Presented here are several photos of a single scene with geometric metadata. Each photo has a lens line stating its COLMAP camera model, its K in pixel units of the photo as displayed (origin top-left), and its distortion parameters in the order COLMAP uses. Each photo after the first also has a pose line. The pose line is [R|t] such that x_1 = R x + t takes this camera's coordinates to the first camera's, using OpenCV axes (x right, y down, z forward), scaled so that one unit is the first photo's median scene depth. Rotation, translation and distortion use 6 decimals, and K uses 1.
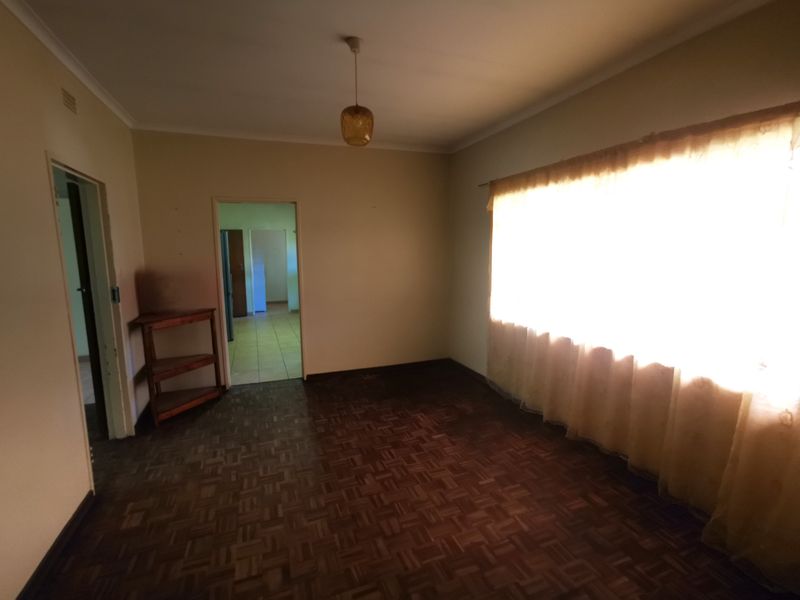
lens RADIAL K [[391.3, 0, 400.0], [0, 391.3, 300.0], [0, 0, 1]] dist [-0.002404, -0.000870]
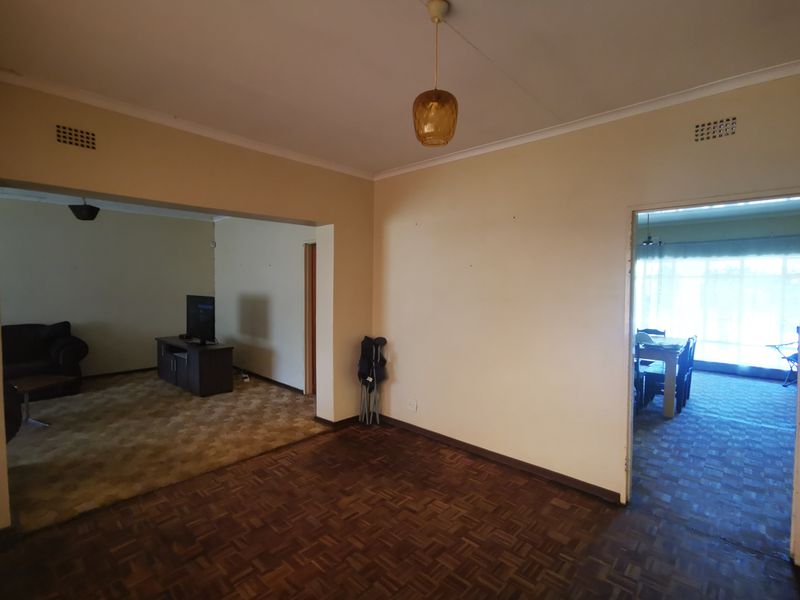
lens RADIAL K [[391.3, 0, 400.0], [0, 391.3, 300.0], [0, 0, 1]] dist [-0.002404, -0.000870]
pose [[-0.901921, 0.020239, -0.431427, 0.294295], [-0.056930, 0.984615, 0.165204, -0.245153], [0.428133, 0.173562, -0.886893, 1.811681]]
